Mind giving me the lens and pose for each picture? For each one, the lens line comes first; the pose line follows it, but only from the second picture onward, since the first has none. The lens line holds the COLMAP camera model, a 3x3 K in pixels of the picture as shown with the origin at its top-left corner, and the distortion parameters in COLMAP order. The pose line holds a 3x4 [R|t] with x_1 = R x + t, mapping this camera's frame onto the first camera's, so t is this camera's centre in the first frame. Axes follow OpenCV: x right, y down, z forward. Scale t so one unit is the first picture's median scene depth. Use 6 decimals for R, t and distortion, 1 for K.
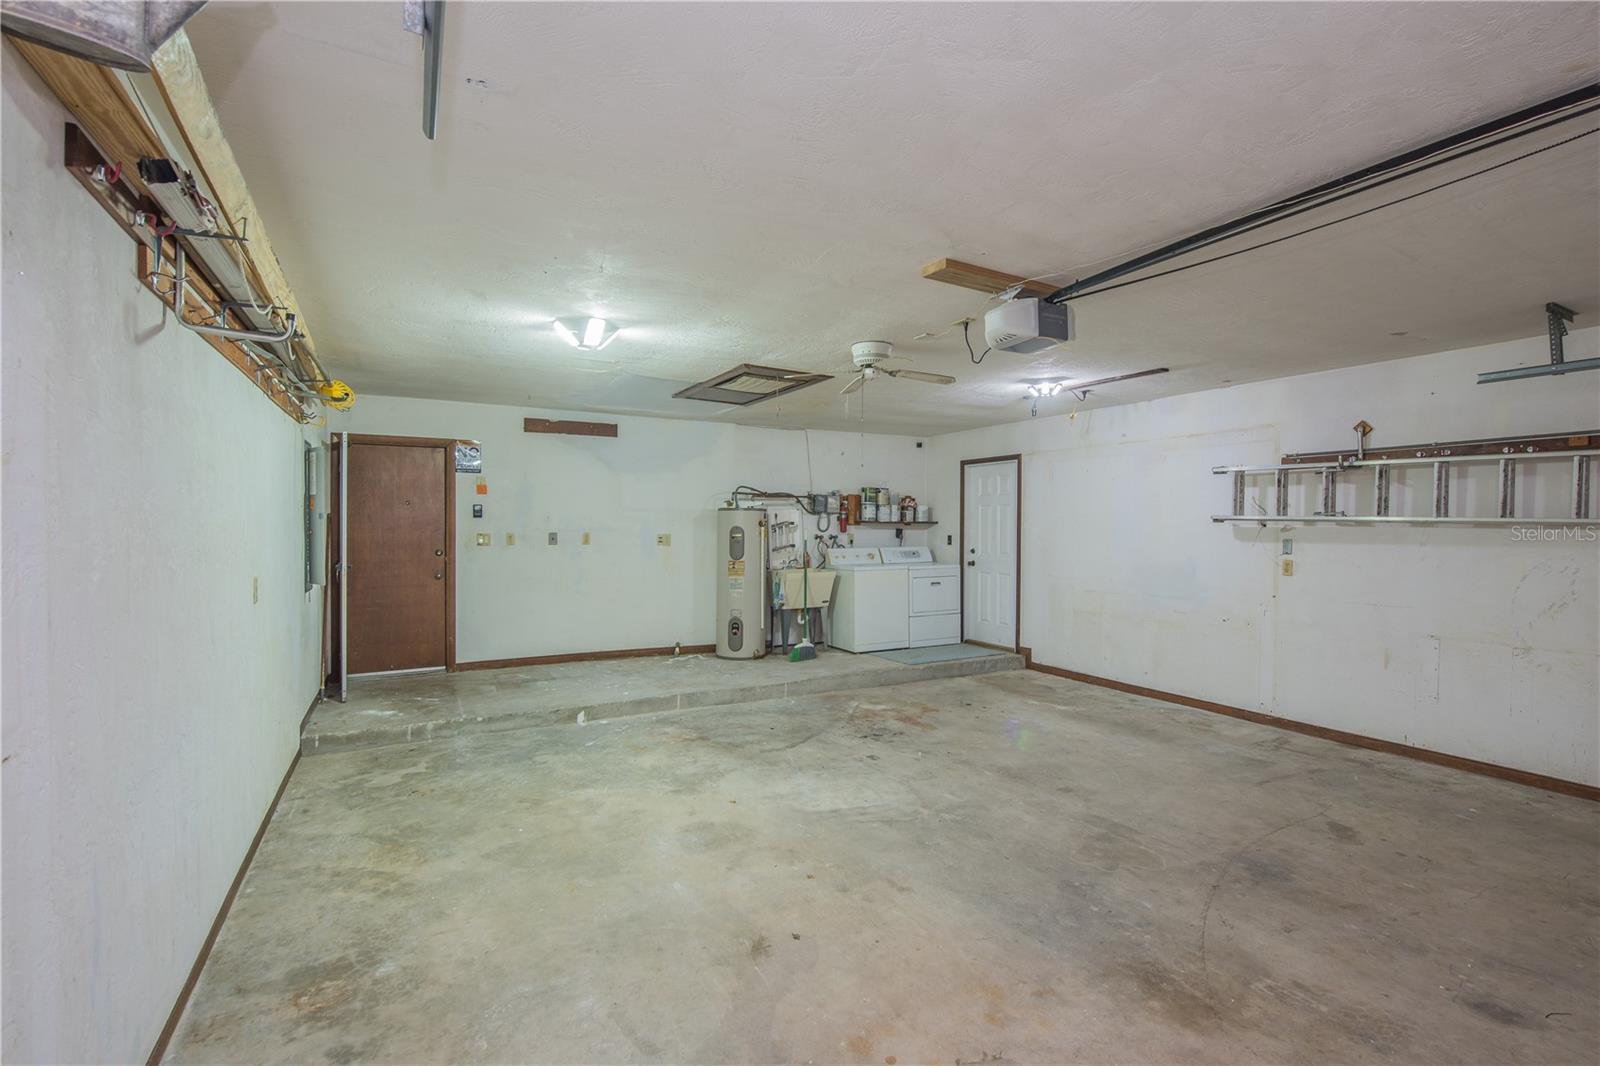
lens RADIAL K [[729.2, 0, 802.0], [0, 729.2, 533.6], [0, 0, 1]] dist [-0.011340, -0.000693]
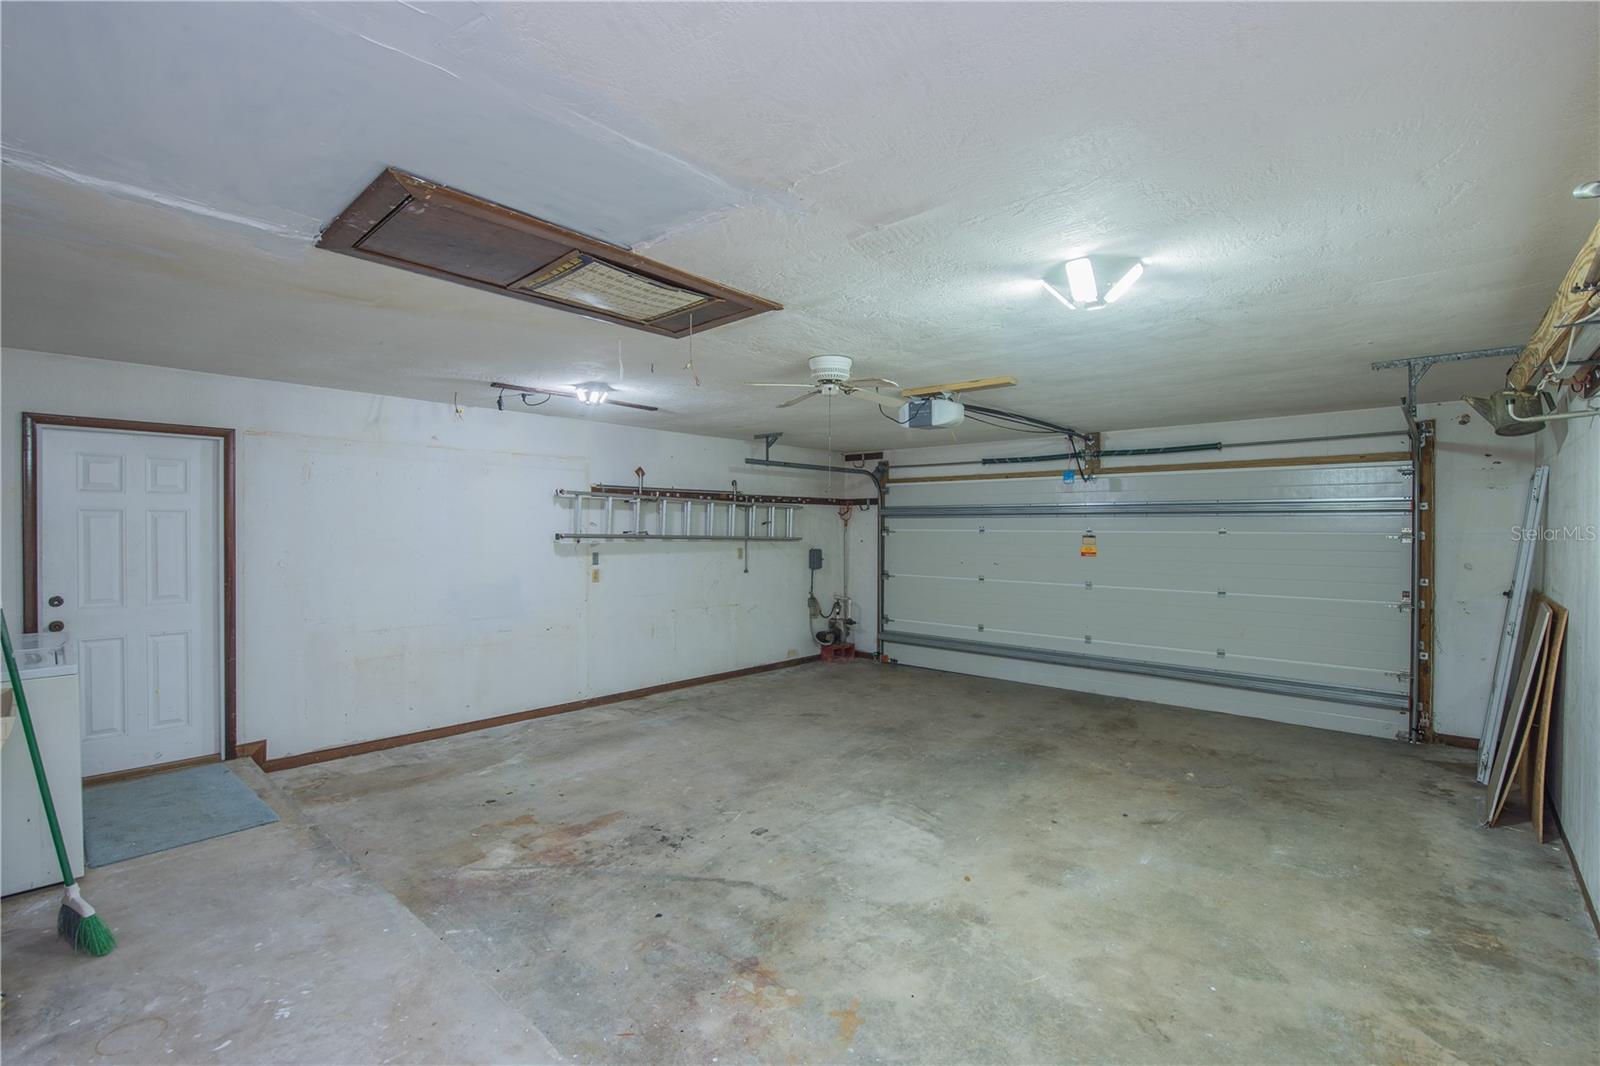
lens RADIAL K [[729.2, 0, 800.0], [0, 729.2, 530.8], [0, 0, 1]] dist [-0.011340, -0.000693]
pose [[-0.341516, -0.009305, 0.939830, -0.751832], [0.006085, 0.999908, 0.012111, -0.051161], [-0.939856, 0.009855, -0.341428, 1.329927]]
